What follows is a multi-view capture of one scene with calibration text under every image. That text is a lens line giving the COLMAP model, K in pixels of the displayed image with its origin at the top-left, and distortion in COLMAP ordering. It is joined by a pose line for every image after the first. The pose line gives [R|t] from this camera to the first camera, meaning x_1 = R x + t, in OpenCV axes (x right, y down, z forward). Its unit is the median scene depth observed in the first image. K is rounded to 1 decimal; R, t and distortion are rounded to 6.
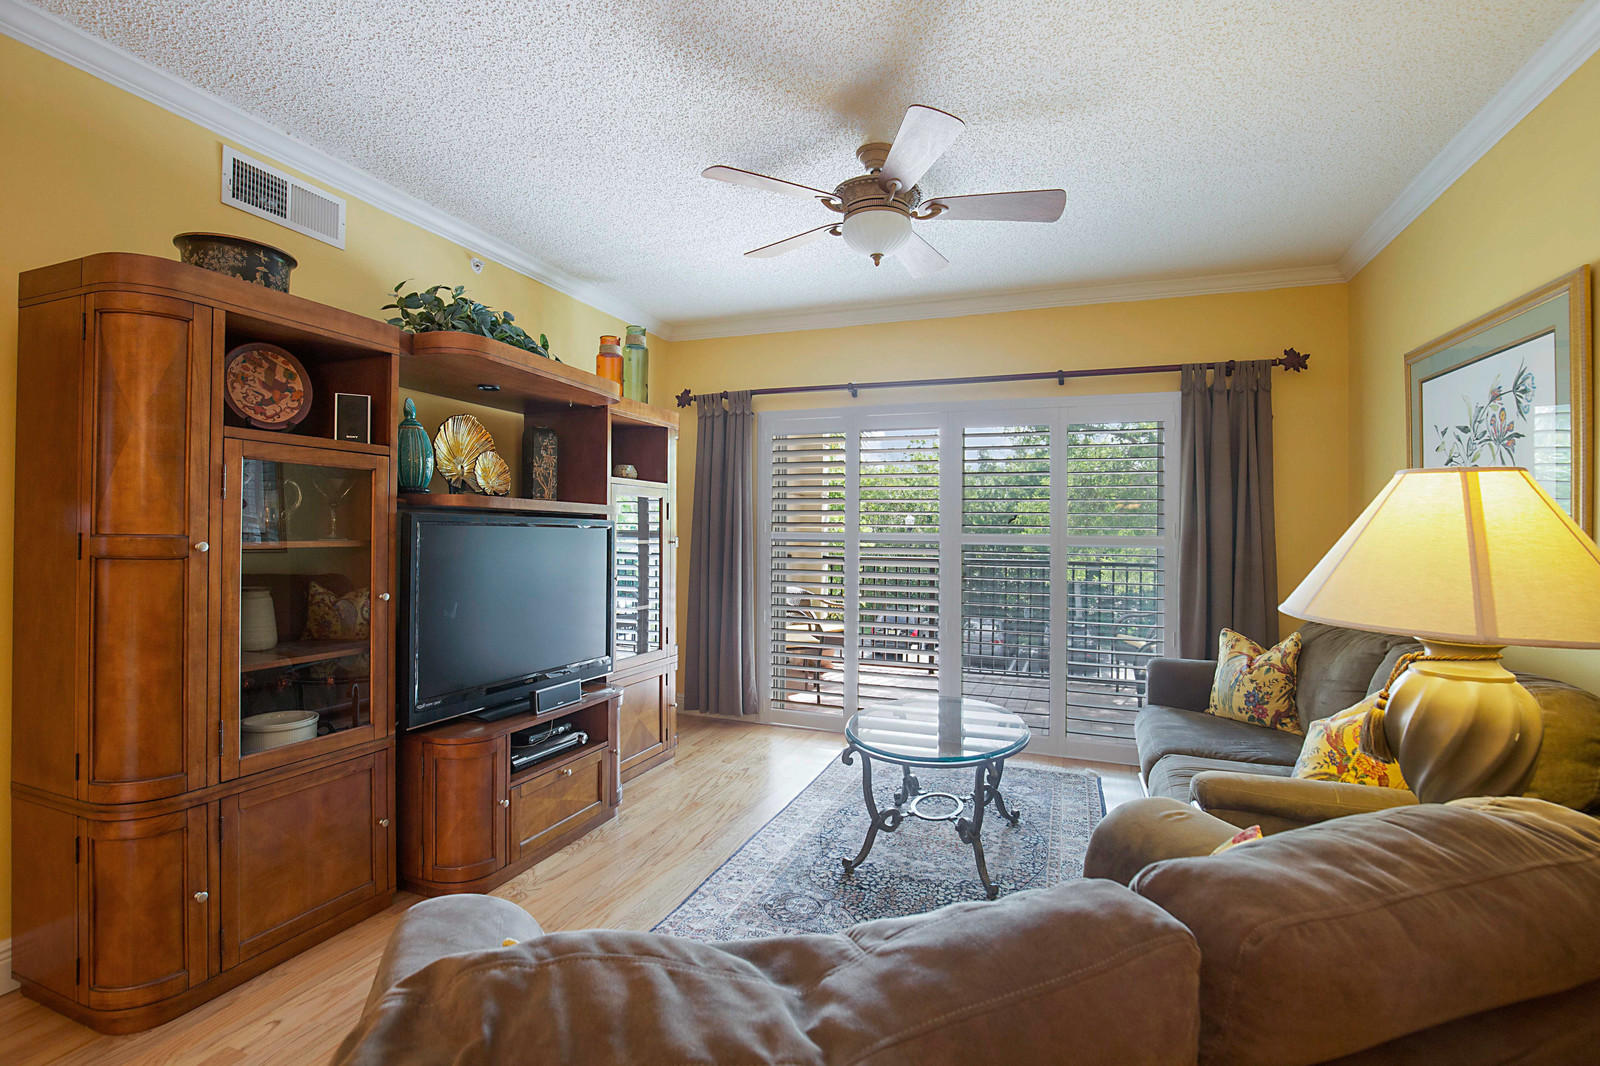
lens RADIAL K [[738.5, 0, 807.5], [0, 738.5, 528.0], [0, 0, 1]] dist [-0.030766, 0.000036]
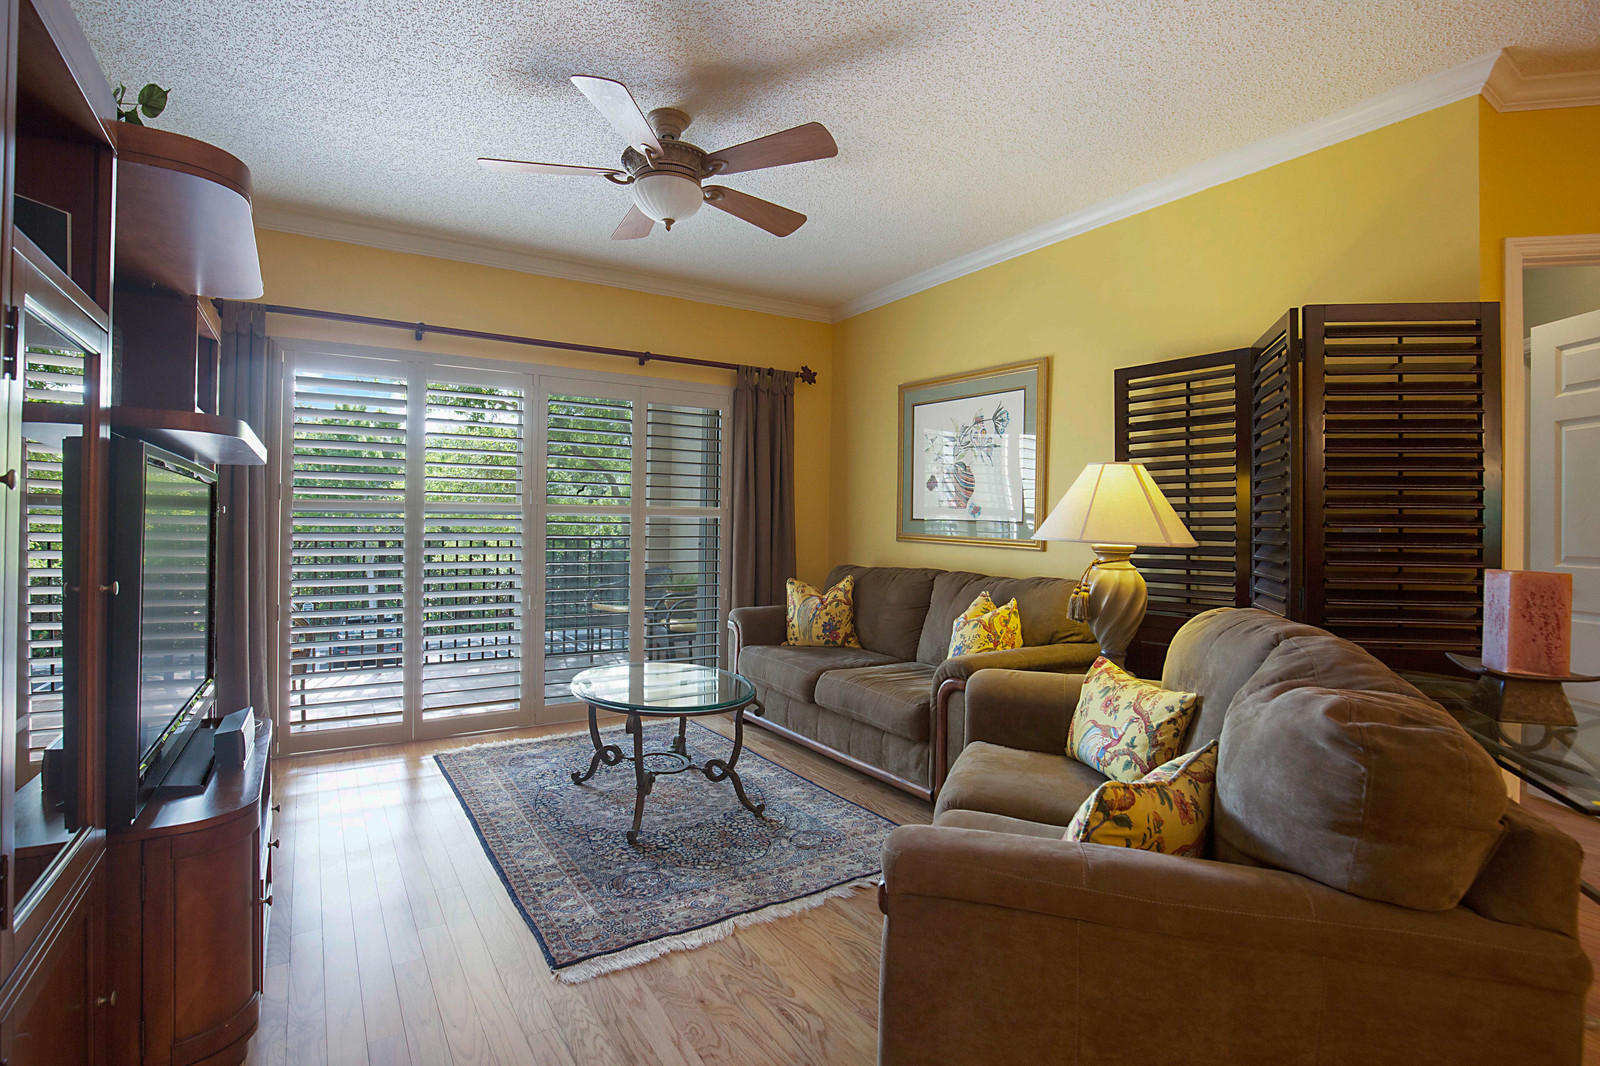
lens RADIAL K [[780.5, 0, 789.7], [0, 780.5, 523.7], [0, 0, 1]] dist [-0.027165, 0.002087]
pose [[0.607247, -0.006072, 0.794490, -0.568158], [-0.006814, 0.999894, 0.012850, 0.026152], [-0.794484, -0.013217, 0.607141, 0.187310]]
